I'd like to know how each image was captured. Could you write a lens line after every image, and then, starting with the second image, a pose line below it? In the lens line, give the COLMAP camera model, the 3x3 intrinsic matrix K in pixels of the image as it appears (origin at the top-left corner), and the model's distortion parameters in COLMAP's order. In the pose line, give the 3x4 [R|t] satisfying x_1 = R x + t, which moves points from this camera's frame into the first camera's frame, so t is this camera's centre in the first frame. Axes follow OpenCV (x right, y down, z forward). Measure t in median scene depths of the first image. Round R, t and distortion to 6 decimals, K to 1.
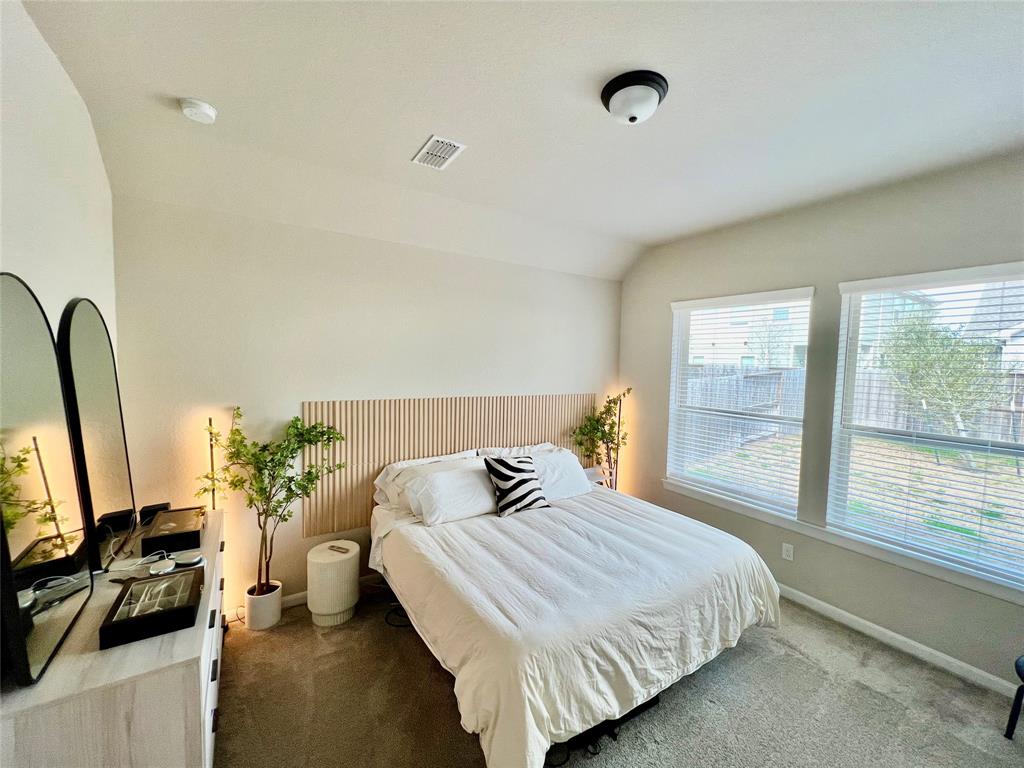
lens RADIAL K [[410.7, 0, 513.9], [0, 410.7, 385.4], [0, 0, 1]] dist [-0.000680, 0.000042]
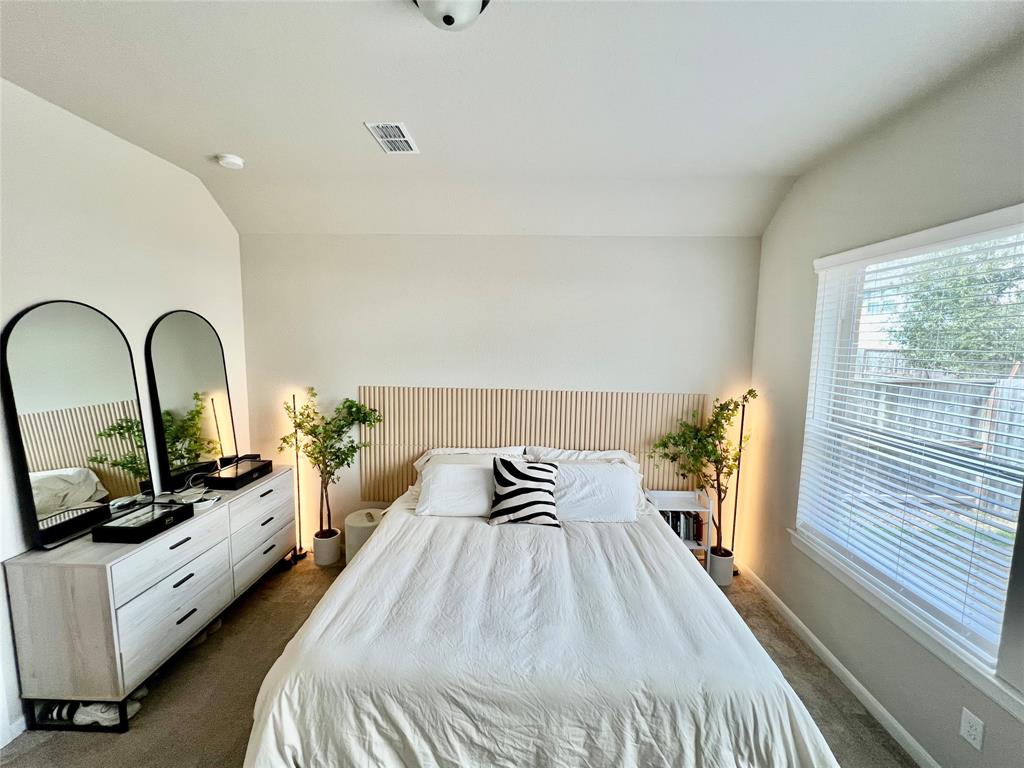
lens RADIAL K [[410.7, 0, 513.9], [0, 410.7, 385.4], [0, 0, 1]] dist [-0.000680, 0.000042]
pose [[0.820564, 0.051980, -0.569186, 0.505024], [-0.032317, 0.998482, 0.044595, -0.028056], [0.570641, -0.018199, 0.820998, 0.284227]]
